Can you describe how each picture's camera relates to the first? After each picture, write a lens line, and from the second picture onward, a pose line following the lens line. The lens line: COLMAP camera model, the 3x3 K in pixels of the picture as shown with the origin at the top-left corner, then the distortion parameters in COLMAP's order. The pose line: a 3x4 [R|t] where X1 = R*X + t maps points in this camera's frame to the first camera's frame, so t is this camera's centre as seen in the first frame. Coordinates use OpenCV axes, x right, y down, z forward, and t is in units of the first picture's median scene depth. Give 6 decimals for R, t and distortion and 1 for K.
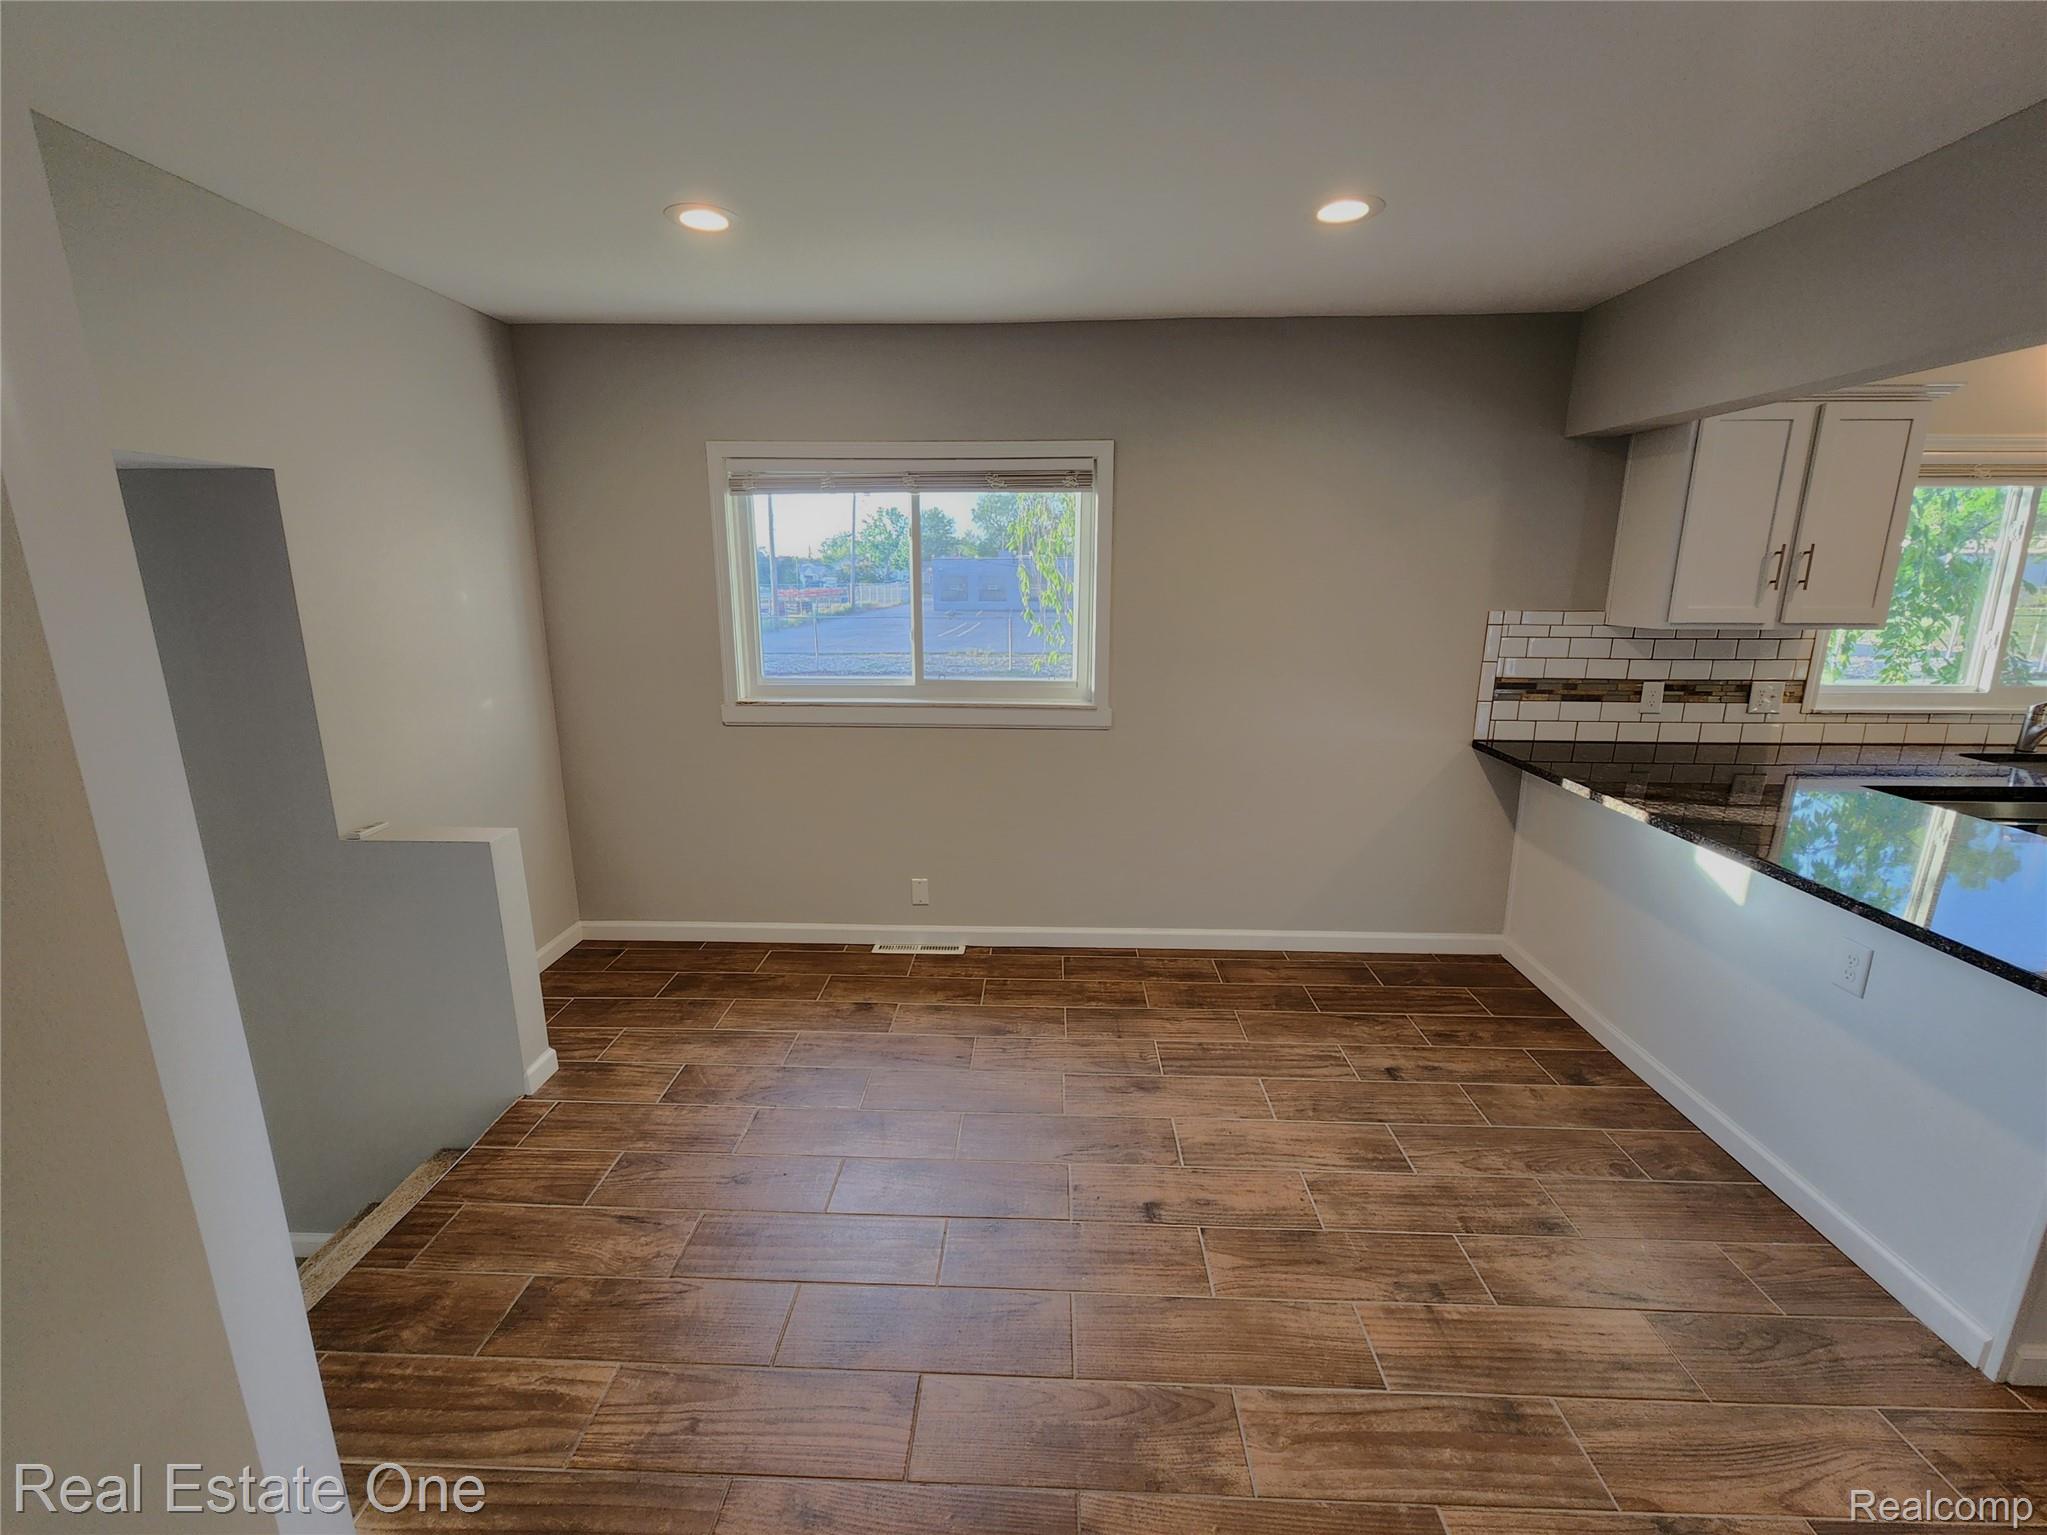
lens RADIAL K [[847.8, 0, 1012.2], [0, 847.8, 758.8], [0, 0, 1]] dist [0.011362, -0.006311]
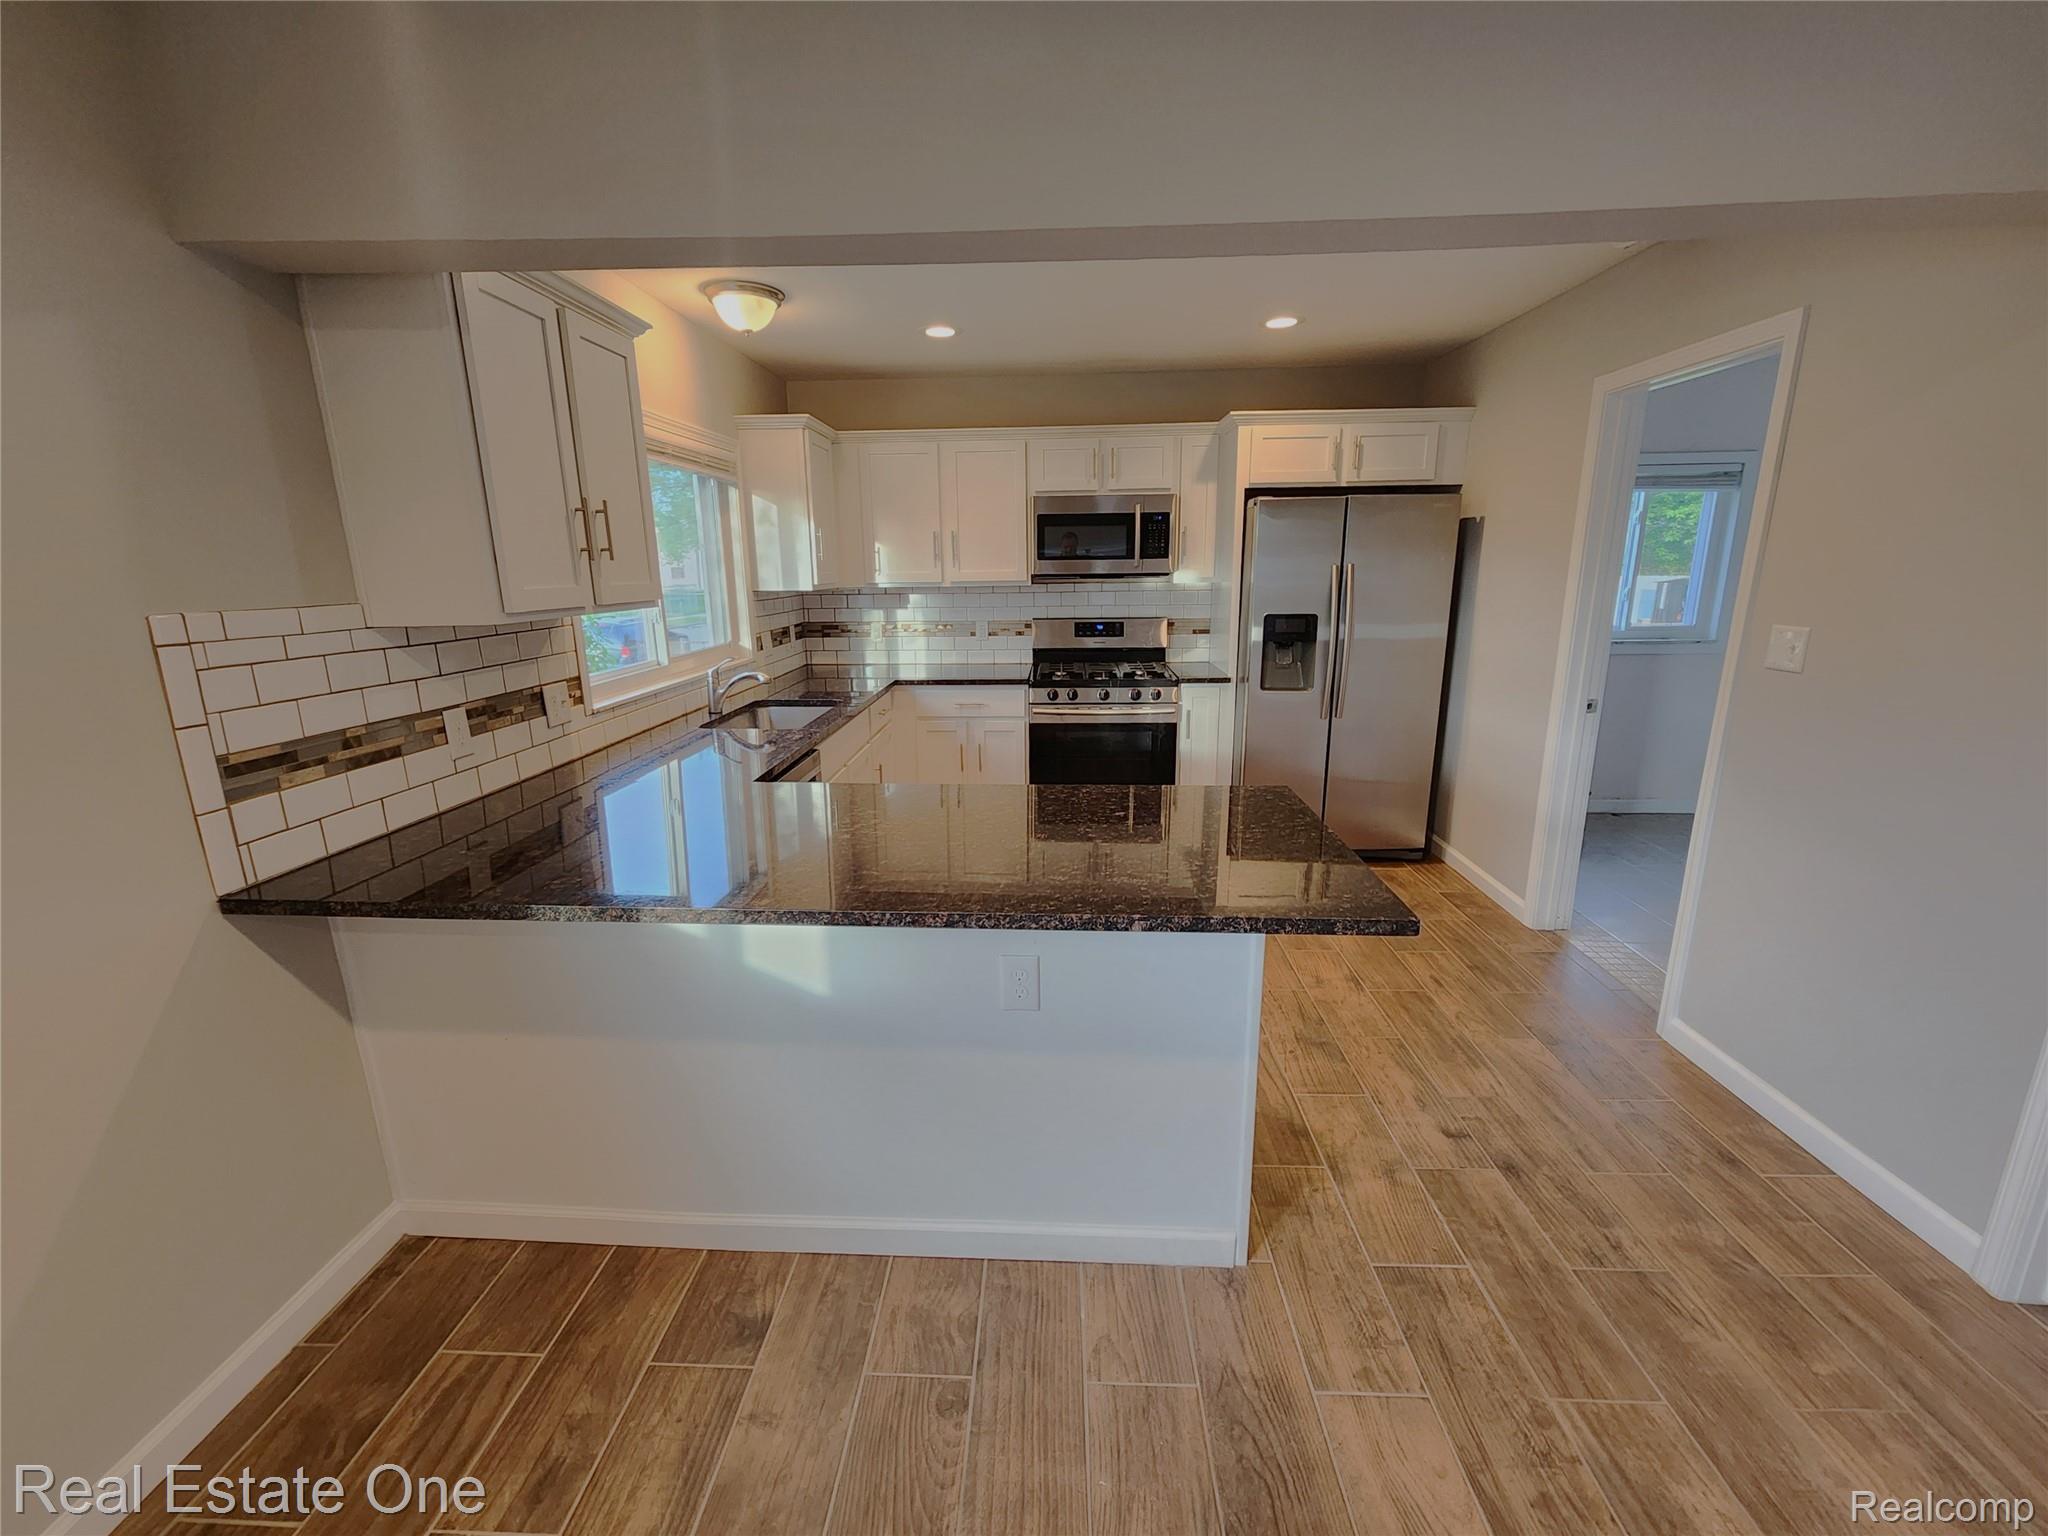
lens RADIAL K [[848.7, 0, 1024.0], [0, 848.7, 768.0], [0, 0, 1]] dist [0.001199, -0.000307]
pose [[0.008787, -0.234325, 0.972119, 0.124848], [0.229161, 0.946755, 0.226140, -0.095084], [-0.973349, 0.220785, 0.062018, 0.553882]]
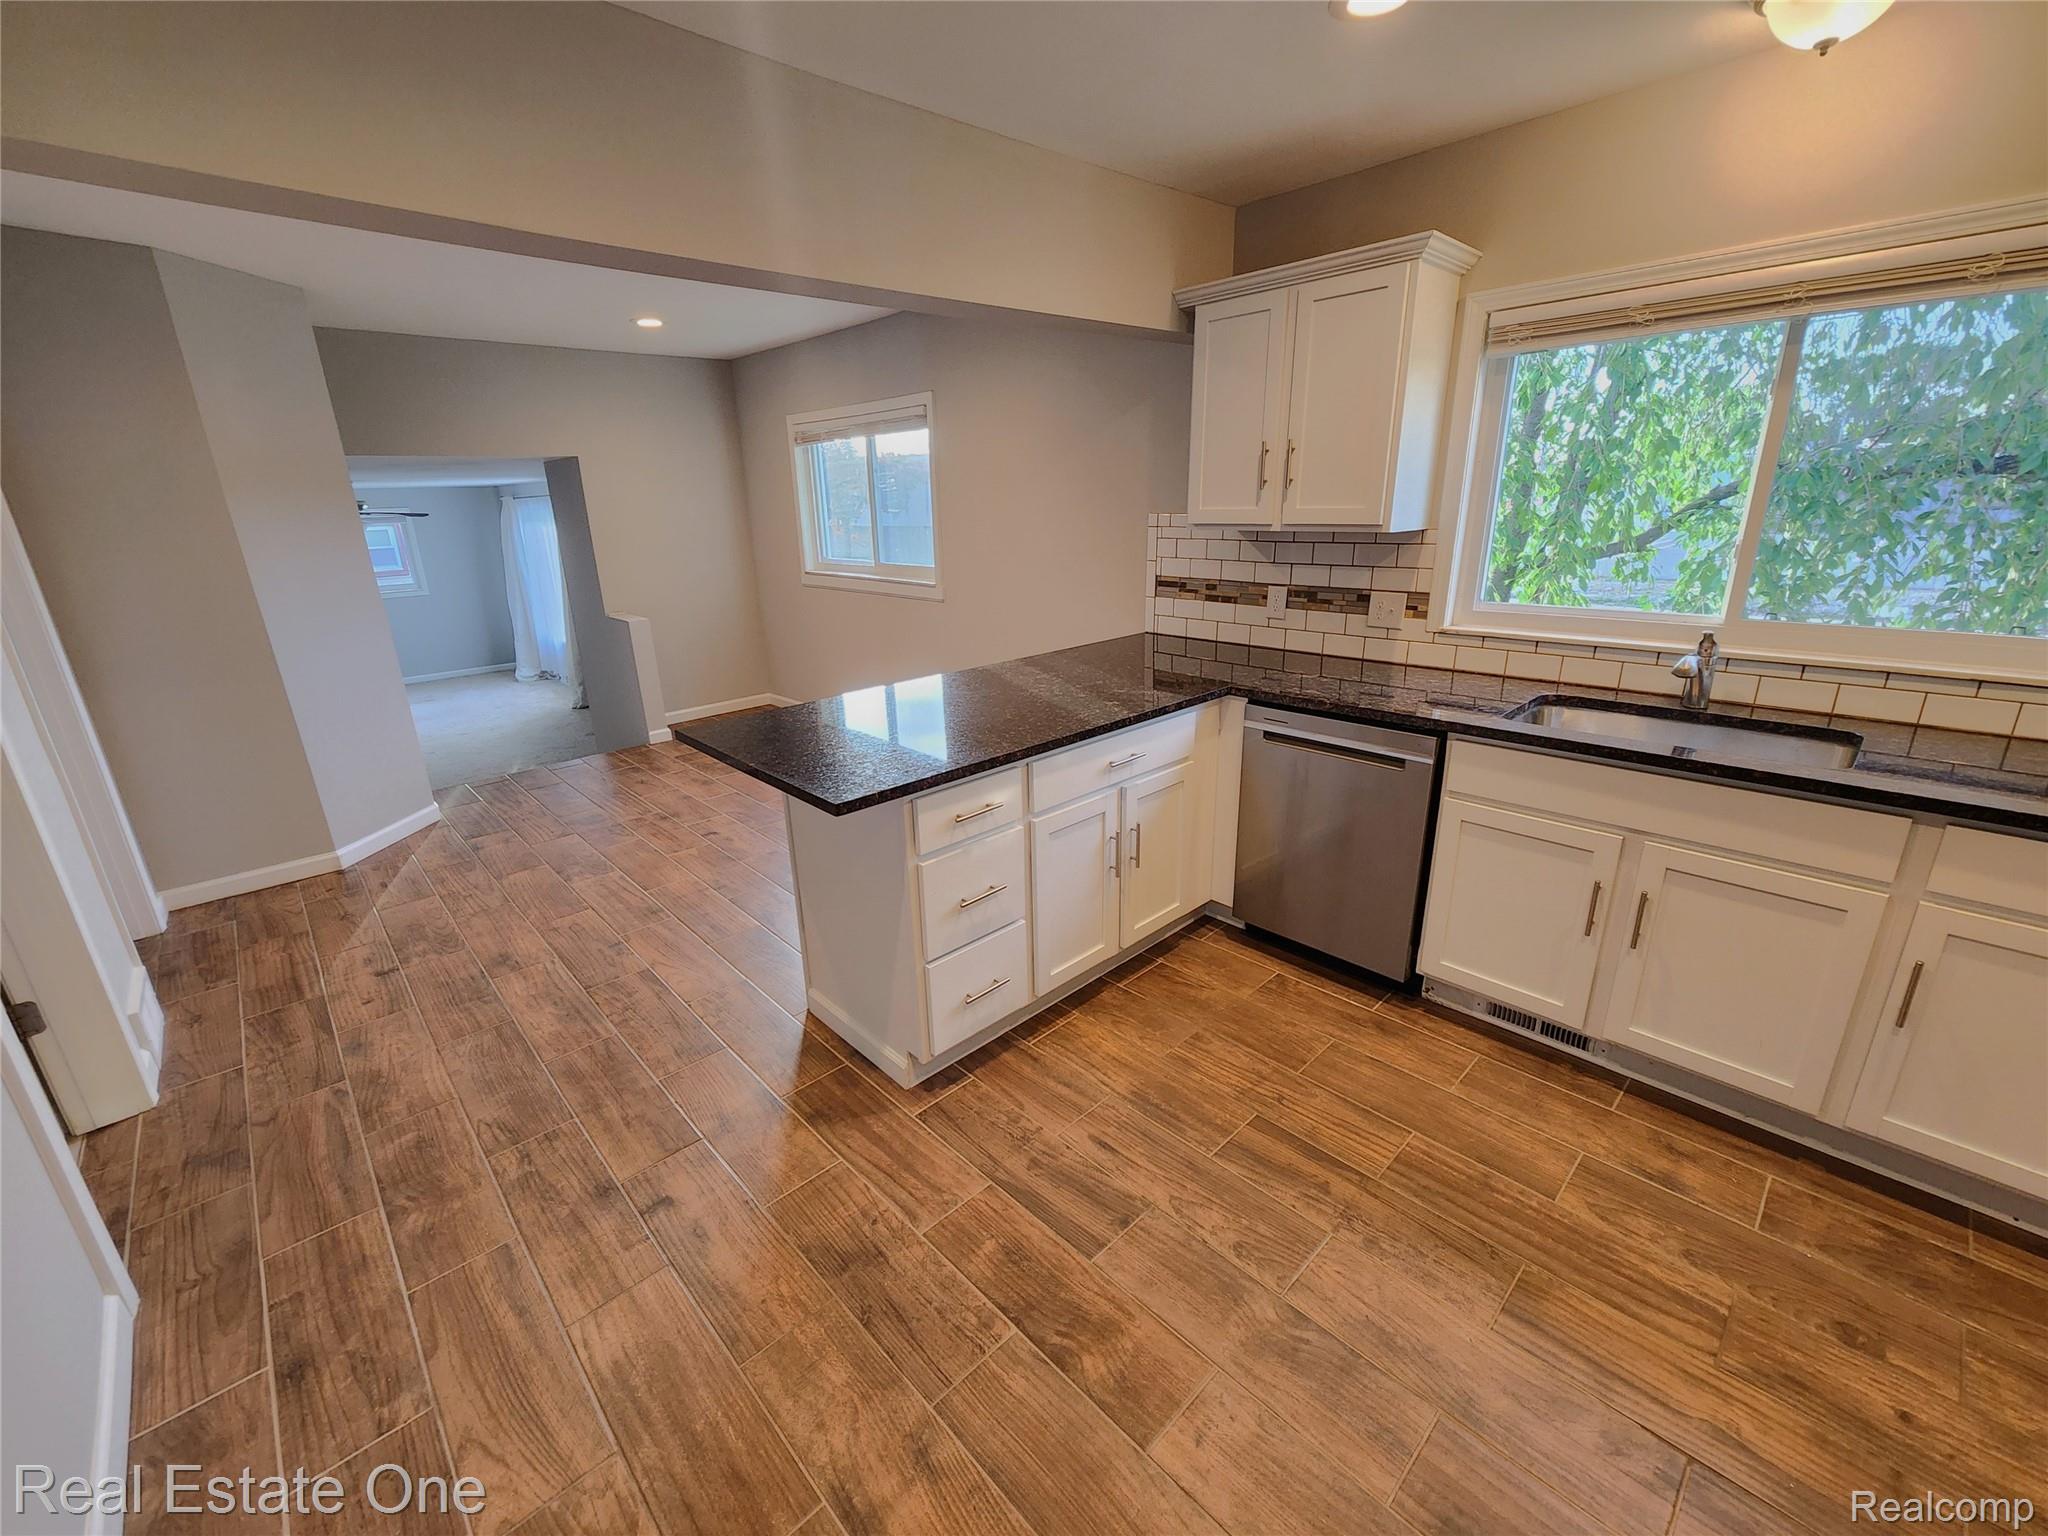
lens RADIAL K [[837.1, 0, 1014.4], [0, 837.1, 770.9], [0, 0, 1]] dist [0.000604, -0.003346]
pose [[0.708933, 0.201144, -0.675985, 1.245320], [-0.125430, 0.979147, 0.159807, 0.002759], [0.694032, -0.028504, 0.719379, 0.079570]]
